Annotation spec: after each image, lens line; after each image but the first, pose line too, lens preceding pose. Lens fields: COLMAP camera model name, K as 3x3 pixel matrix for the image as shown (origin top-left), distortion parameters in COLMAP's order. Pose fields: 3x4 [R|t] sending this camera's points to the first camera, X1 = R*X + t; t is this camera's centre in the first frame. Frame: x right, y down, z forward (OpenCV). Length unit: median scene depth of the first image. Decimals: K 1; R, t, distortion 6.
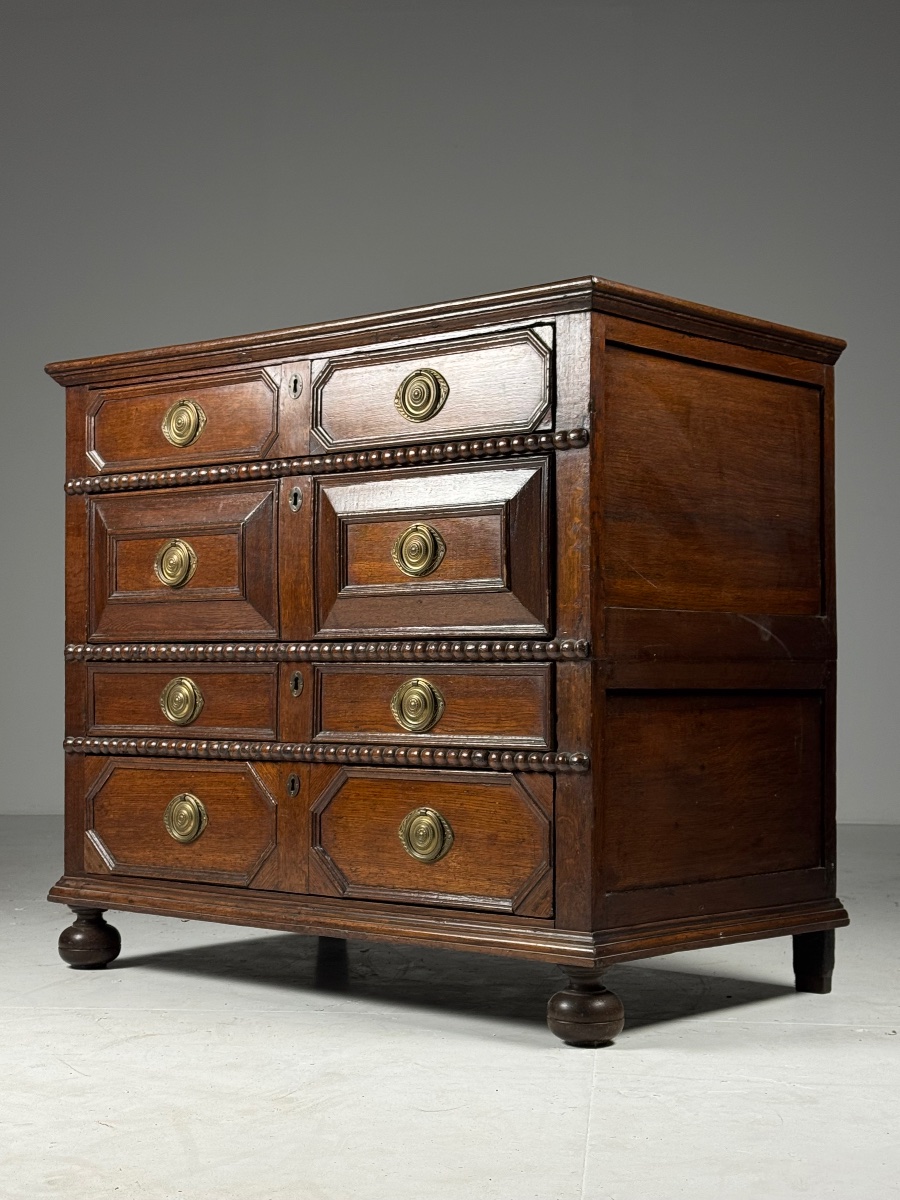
lens RADIAL K [[1951.5, 0, 440.5], [0, 1951.5, 596.9], [0, 0, 1]] dist [0.064580, 0.000000]
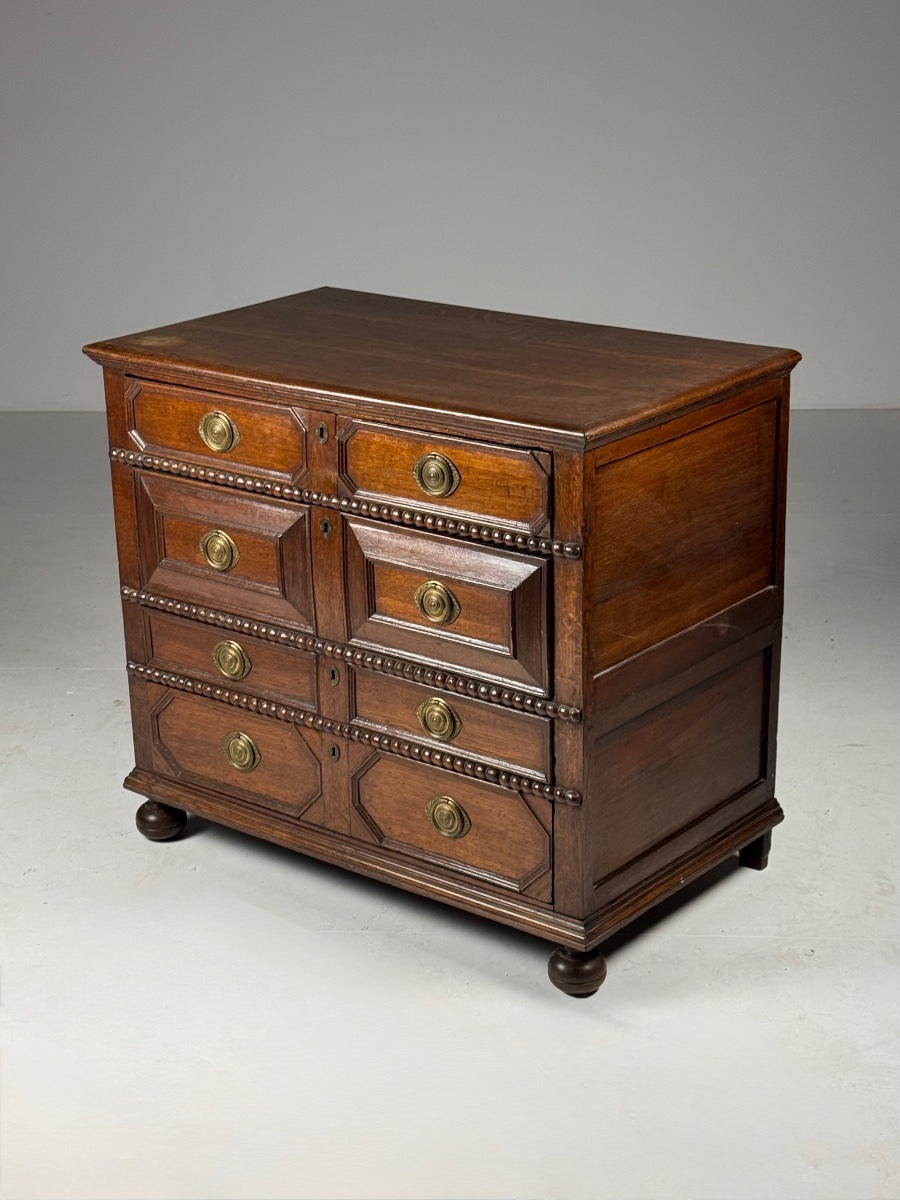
lens RADIAL K [[2101.0, 0, 456.6], [0, 2101.0, 597.0], [0, 0, 1]] dist [0.020535, 0.000000]
pose [[0.998921, -0.032306, 0.033366, -0.039557], [0.017974, 0.931363, 0.363648, -0.466402], [-0.042824, -0.362656, 0.930939, -0.185178]]
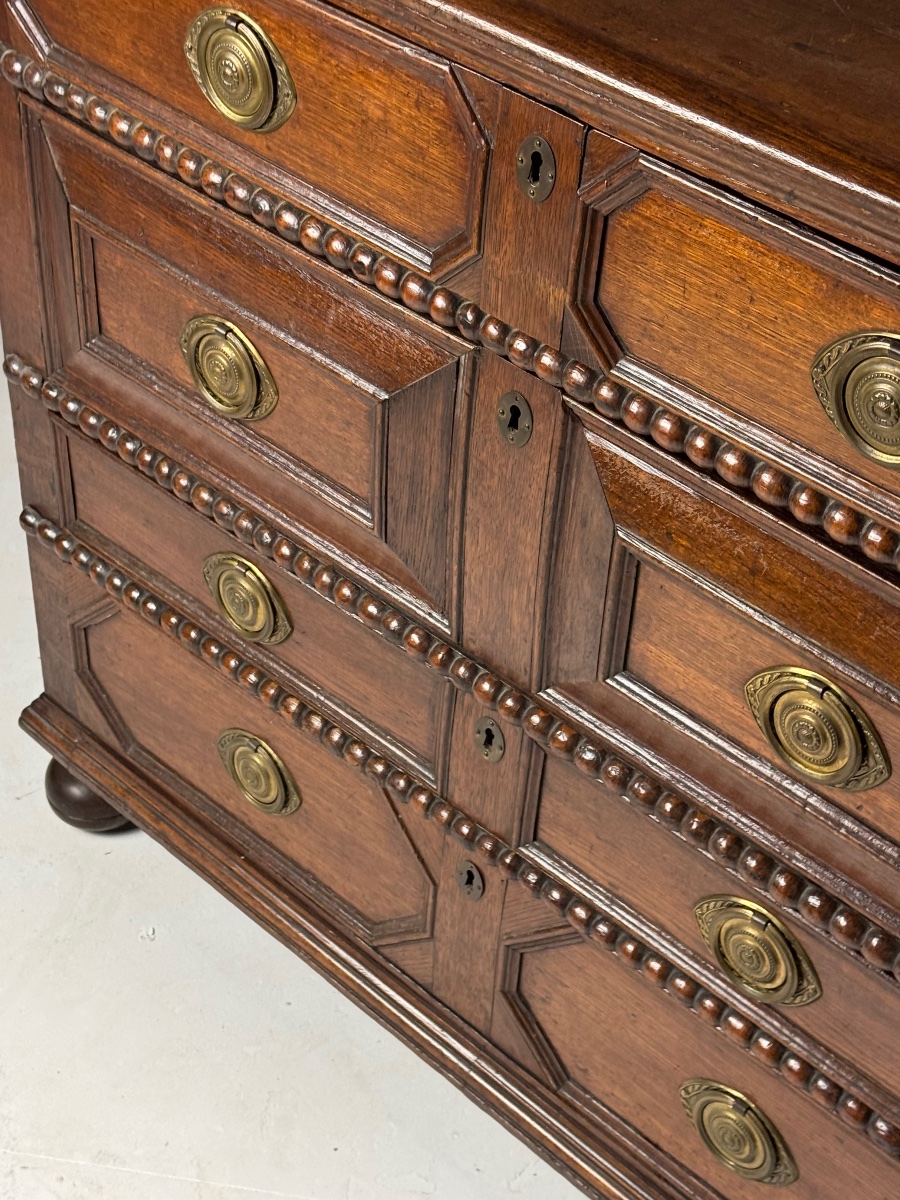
lens RADIAL K [[2037.2, 0, 451.1], [0, 2037.2, 608.8], [0, 0, 1]] dist [0.127339, 0.000000]
pose [[0.997554, 0.069793, -0.003891, -0.083126], [-0.048972, 0.737503, 0.673566, -0.310977], [0.049880, -0.671728, 0.739117, 0.653542]]
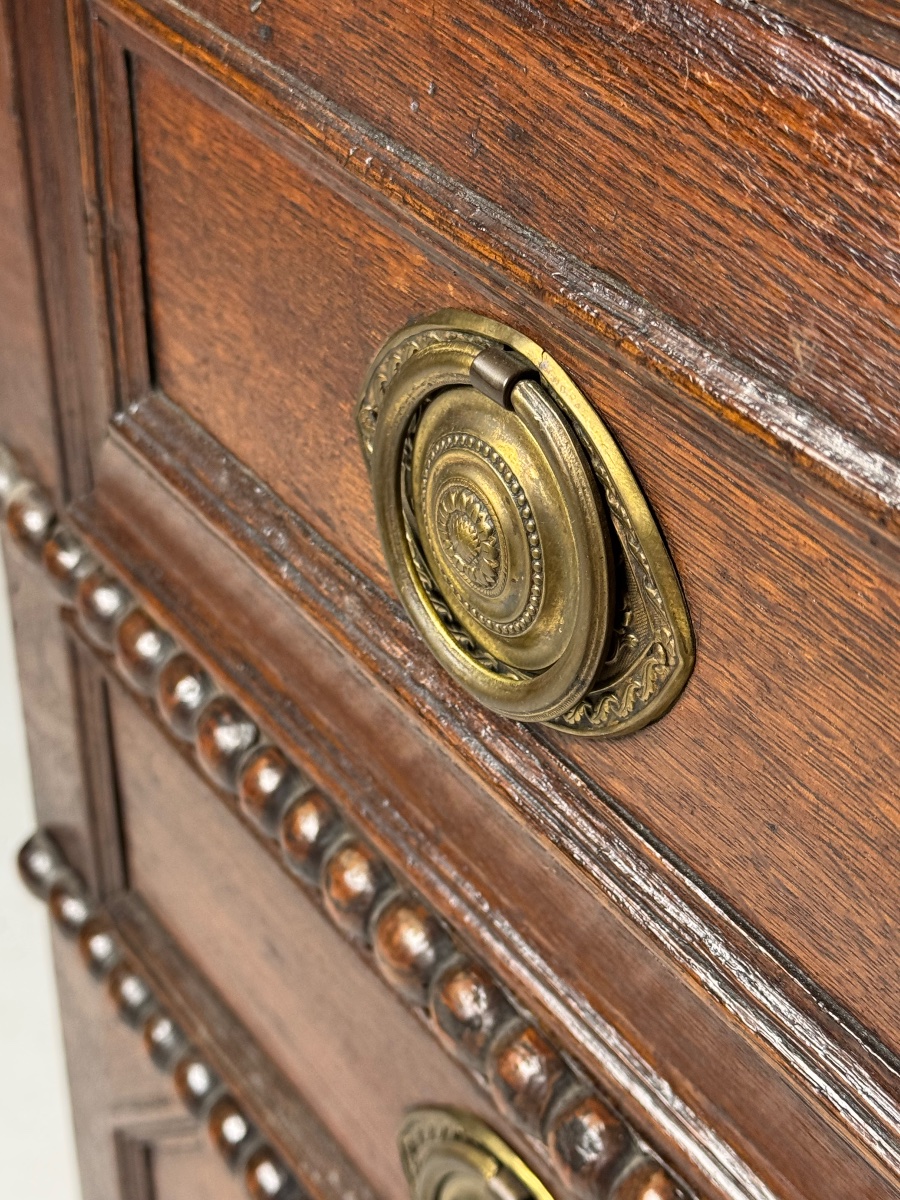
lens RADIAL K [[2037.2, 0, 450.6], [0, 2037.2, 597.9], [0, 0, 1]] dist [0.127339, 0.000000]
pose [[0.963670, 0.172845, -0.203629, -0.120125], [-0.014827, 0.795826, 0.605344, -0.090568], [0.266684, -0.580332, 0.769477, 0.955348]]
